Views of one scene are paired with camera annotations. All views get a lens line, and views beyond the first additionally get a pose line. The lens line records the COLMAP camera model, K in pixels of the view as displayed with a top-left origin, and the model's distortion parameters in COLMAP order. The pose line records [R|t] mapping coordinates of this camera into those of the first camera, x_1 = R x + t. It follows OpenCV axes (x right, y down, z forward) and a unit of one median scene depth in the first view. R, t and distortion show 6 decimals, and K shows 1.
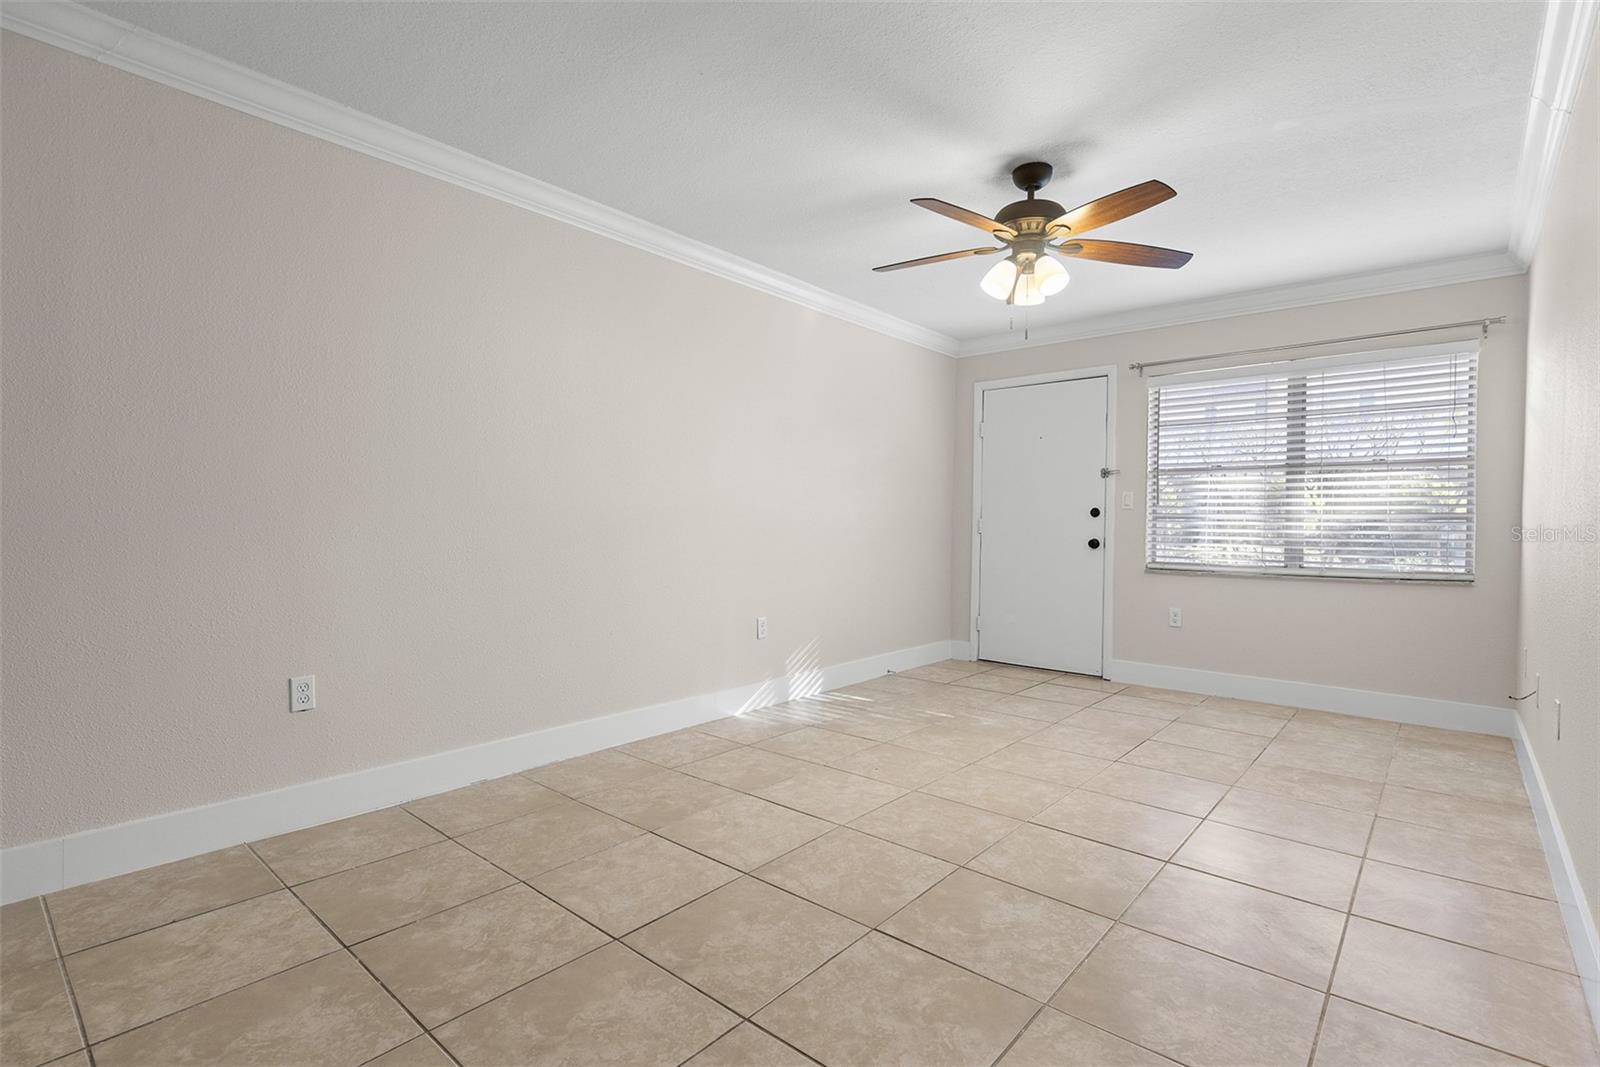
lens RADIAL K [[749.3, 0, 801.9], [0, 749.3, 537.7], [0, 0, 1]] dist [0.001166, -0.001108]
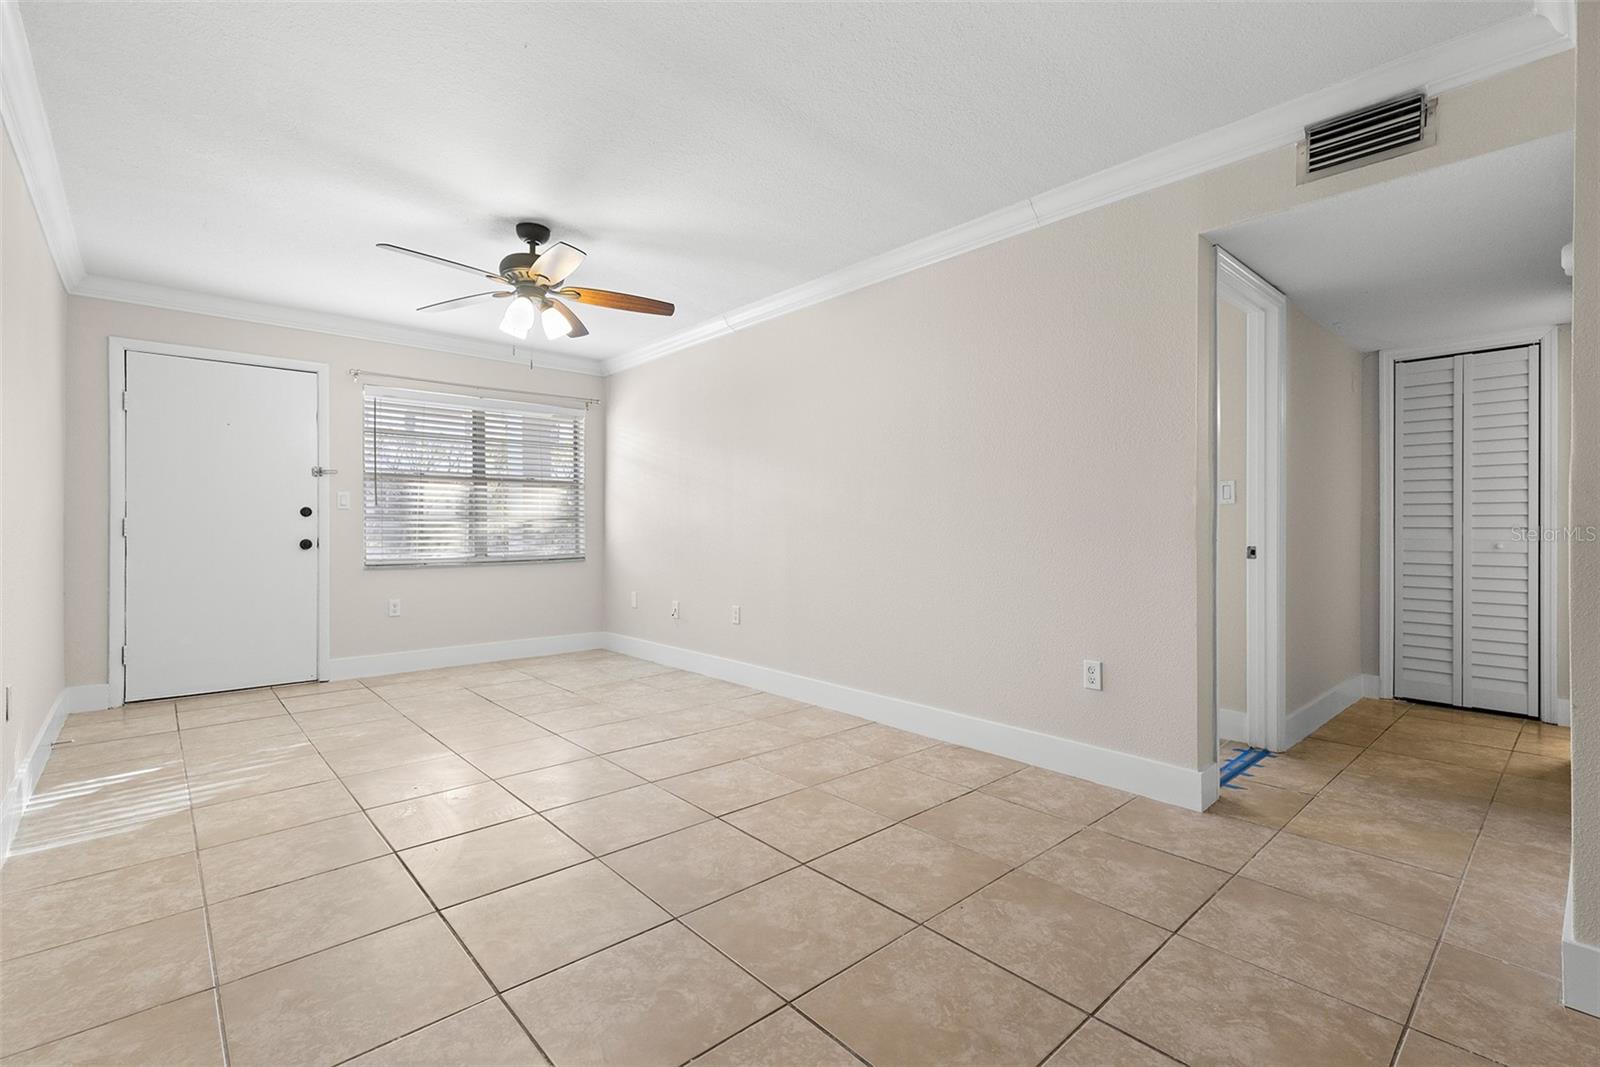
lens RADIAL K [[721.9, 0, 804.6], [0, 721.9, 528.9], [0, 0, 1]] dist [0.008298, -0.002278]
pose [[0.119161, -0.010659, 0.992818, -0.688508], [0.018464, 0.999793, 0.008518, -0.011488], [-0.992703, 0.017316, 0.119333, 0.382709]]
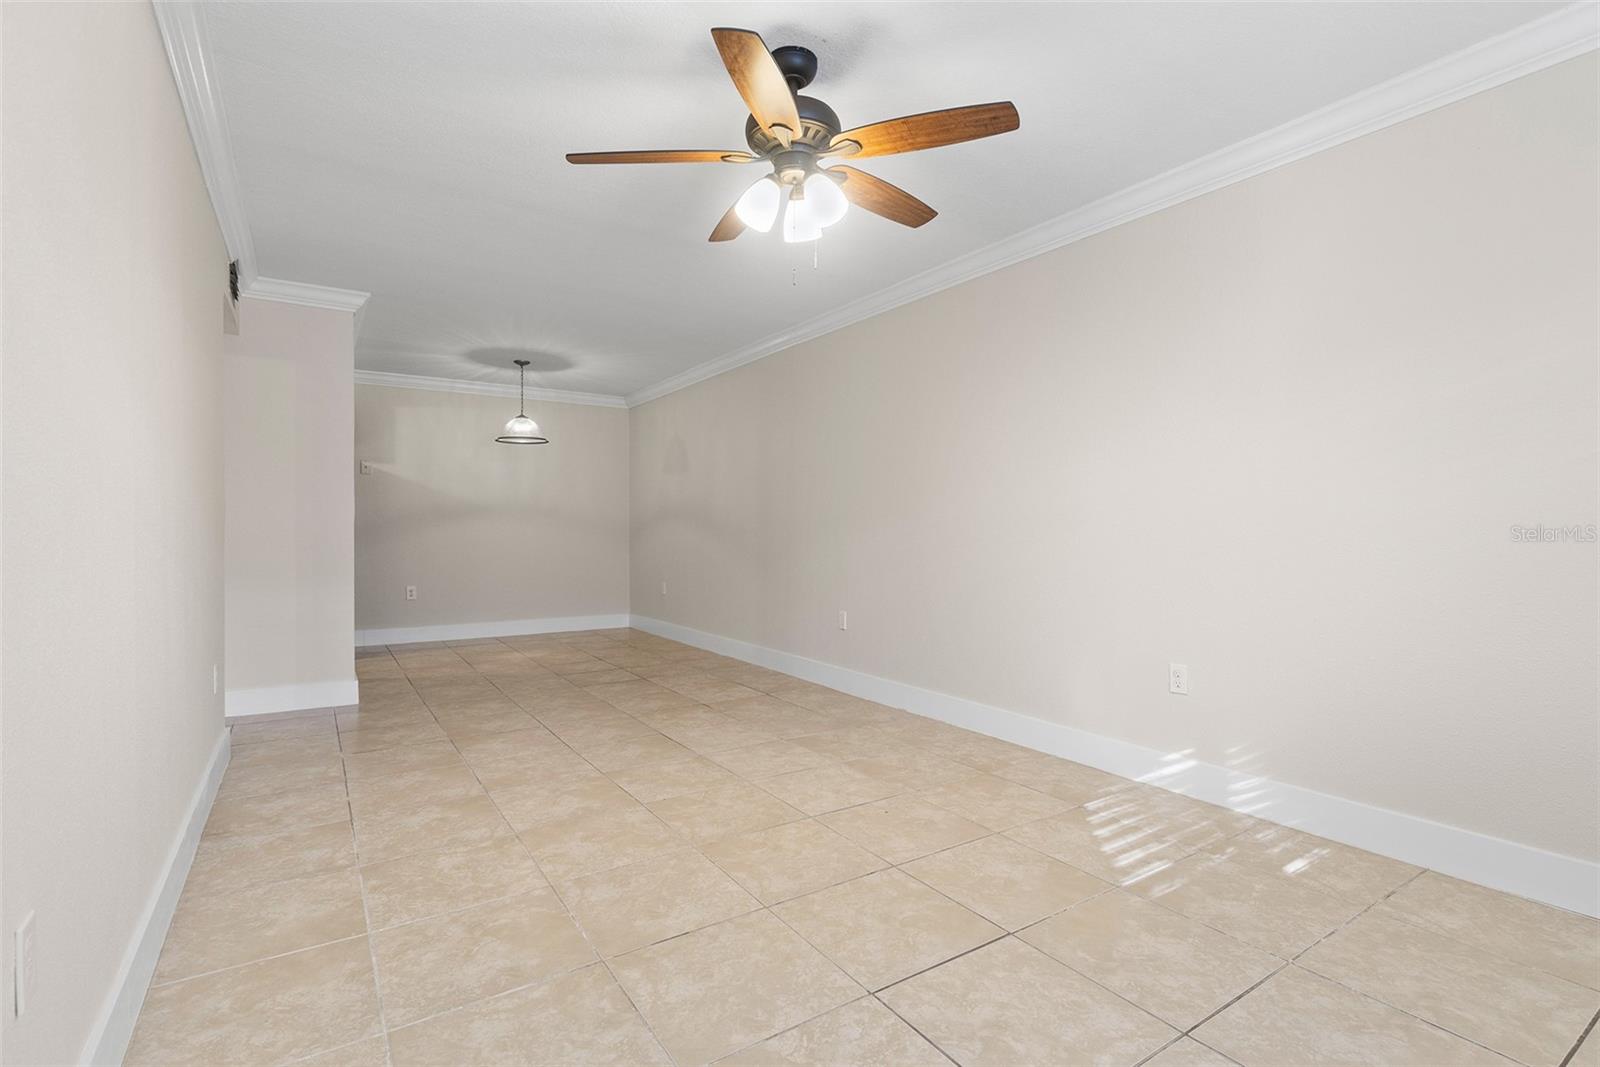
lens RADIAL K [[749.3, 0, 804.8], [0, 749.3, 529.1], [0, 0, 1]] dist [0.001166, -0.001108]
pose [[-0.266033, -0.007441, -0.963935, 0.903093], [-0.020510, 0.999788, -0.002058, -0.013373], [0.963746, 0.019223, -0.266130, 1.065114]]
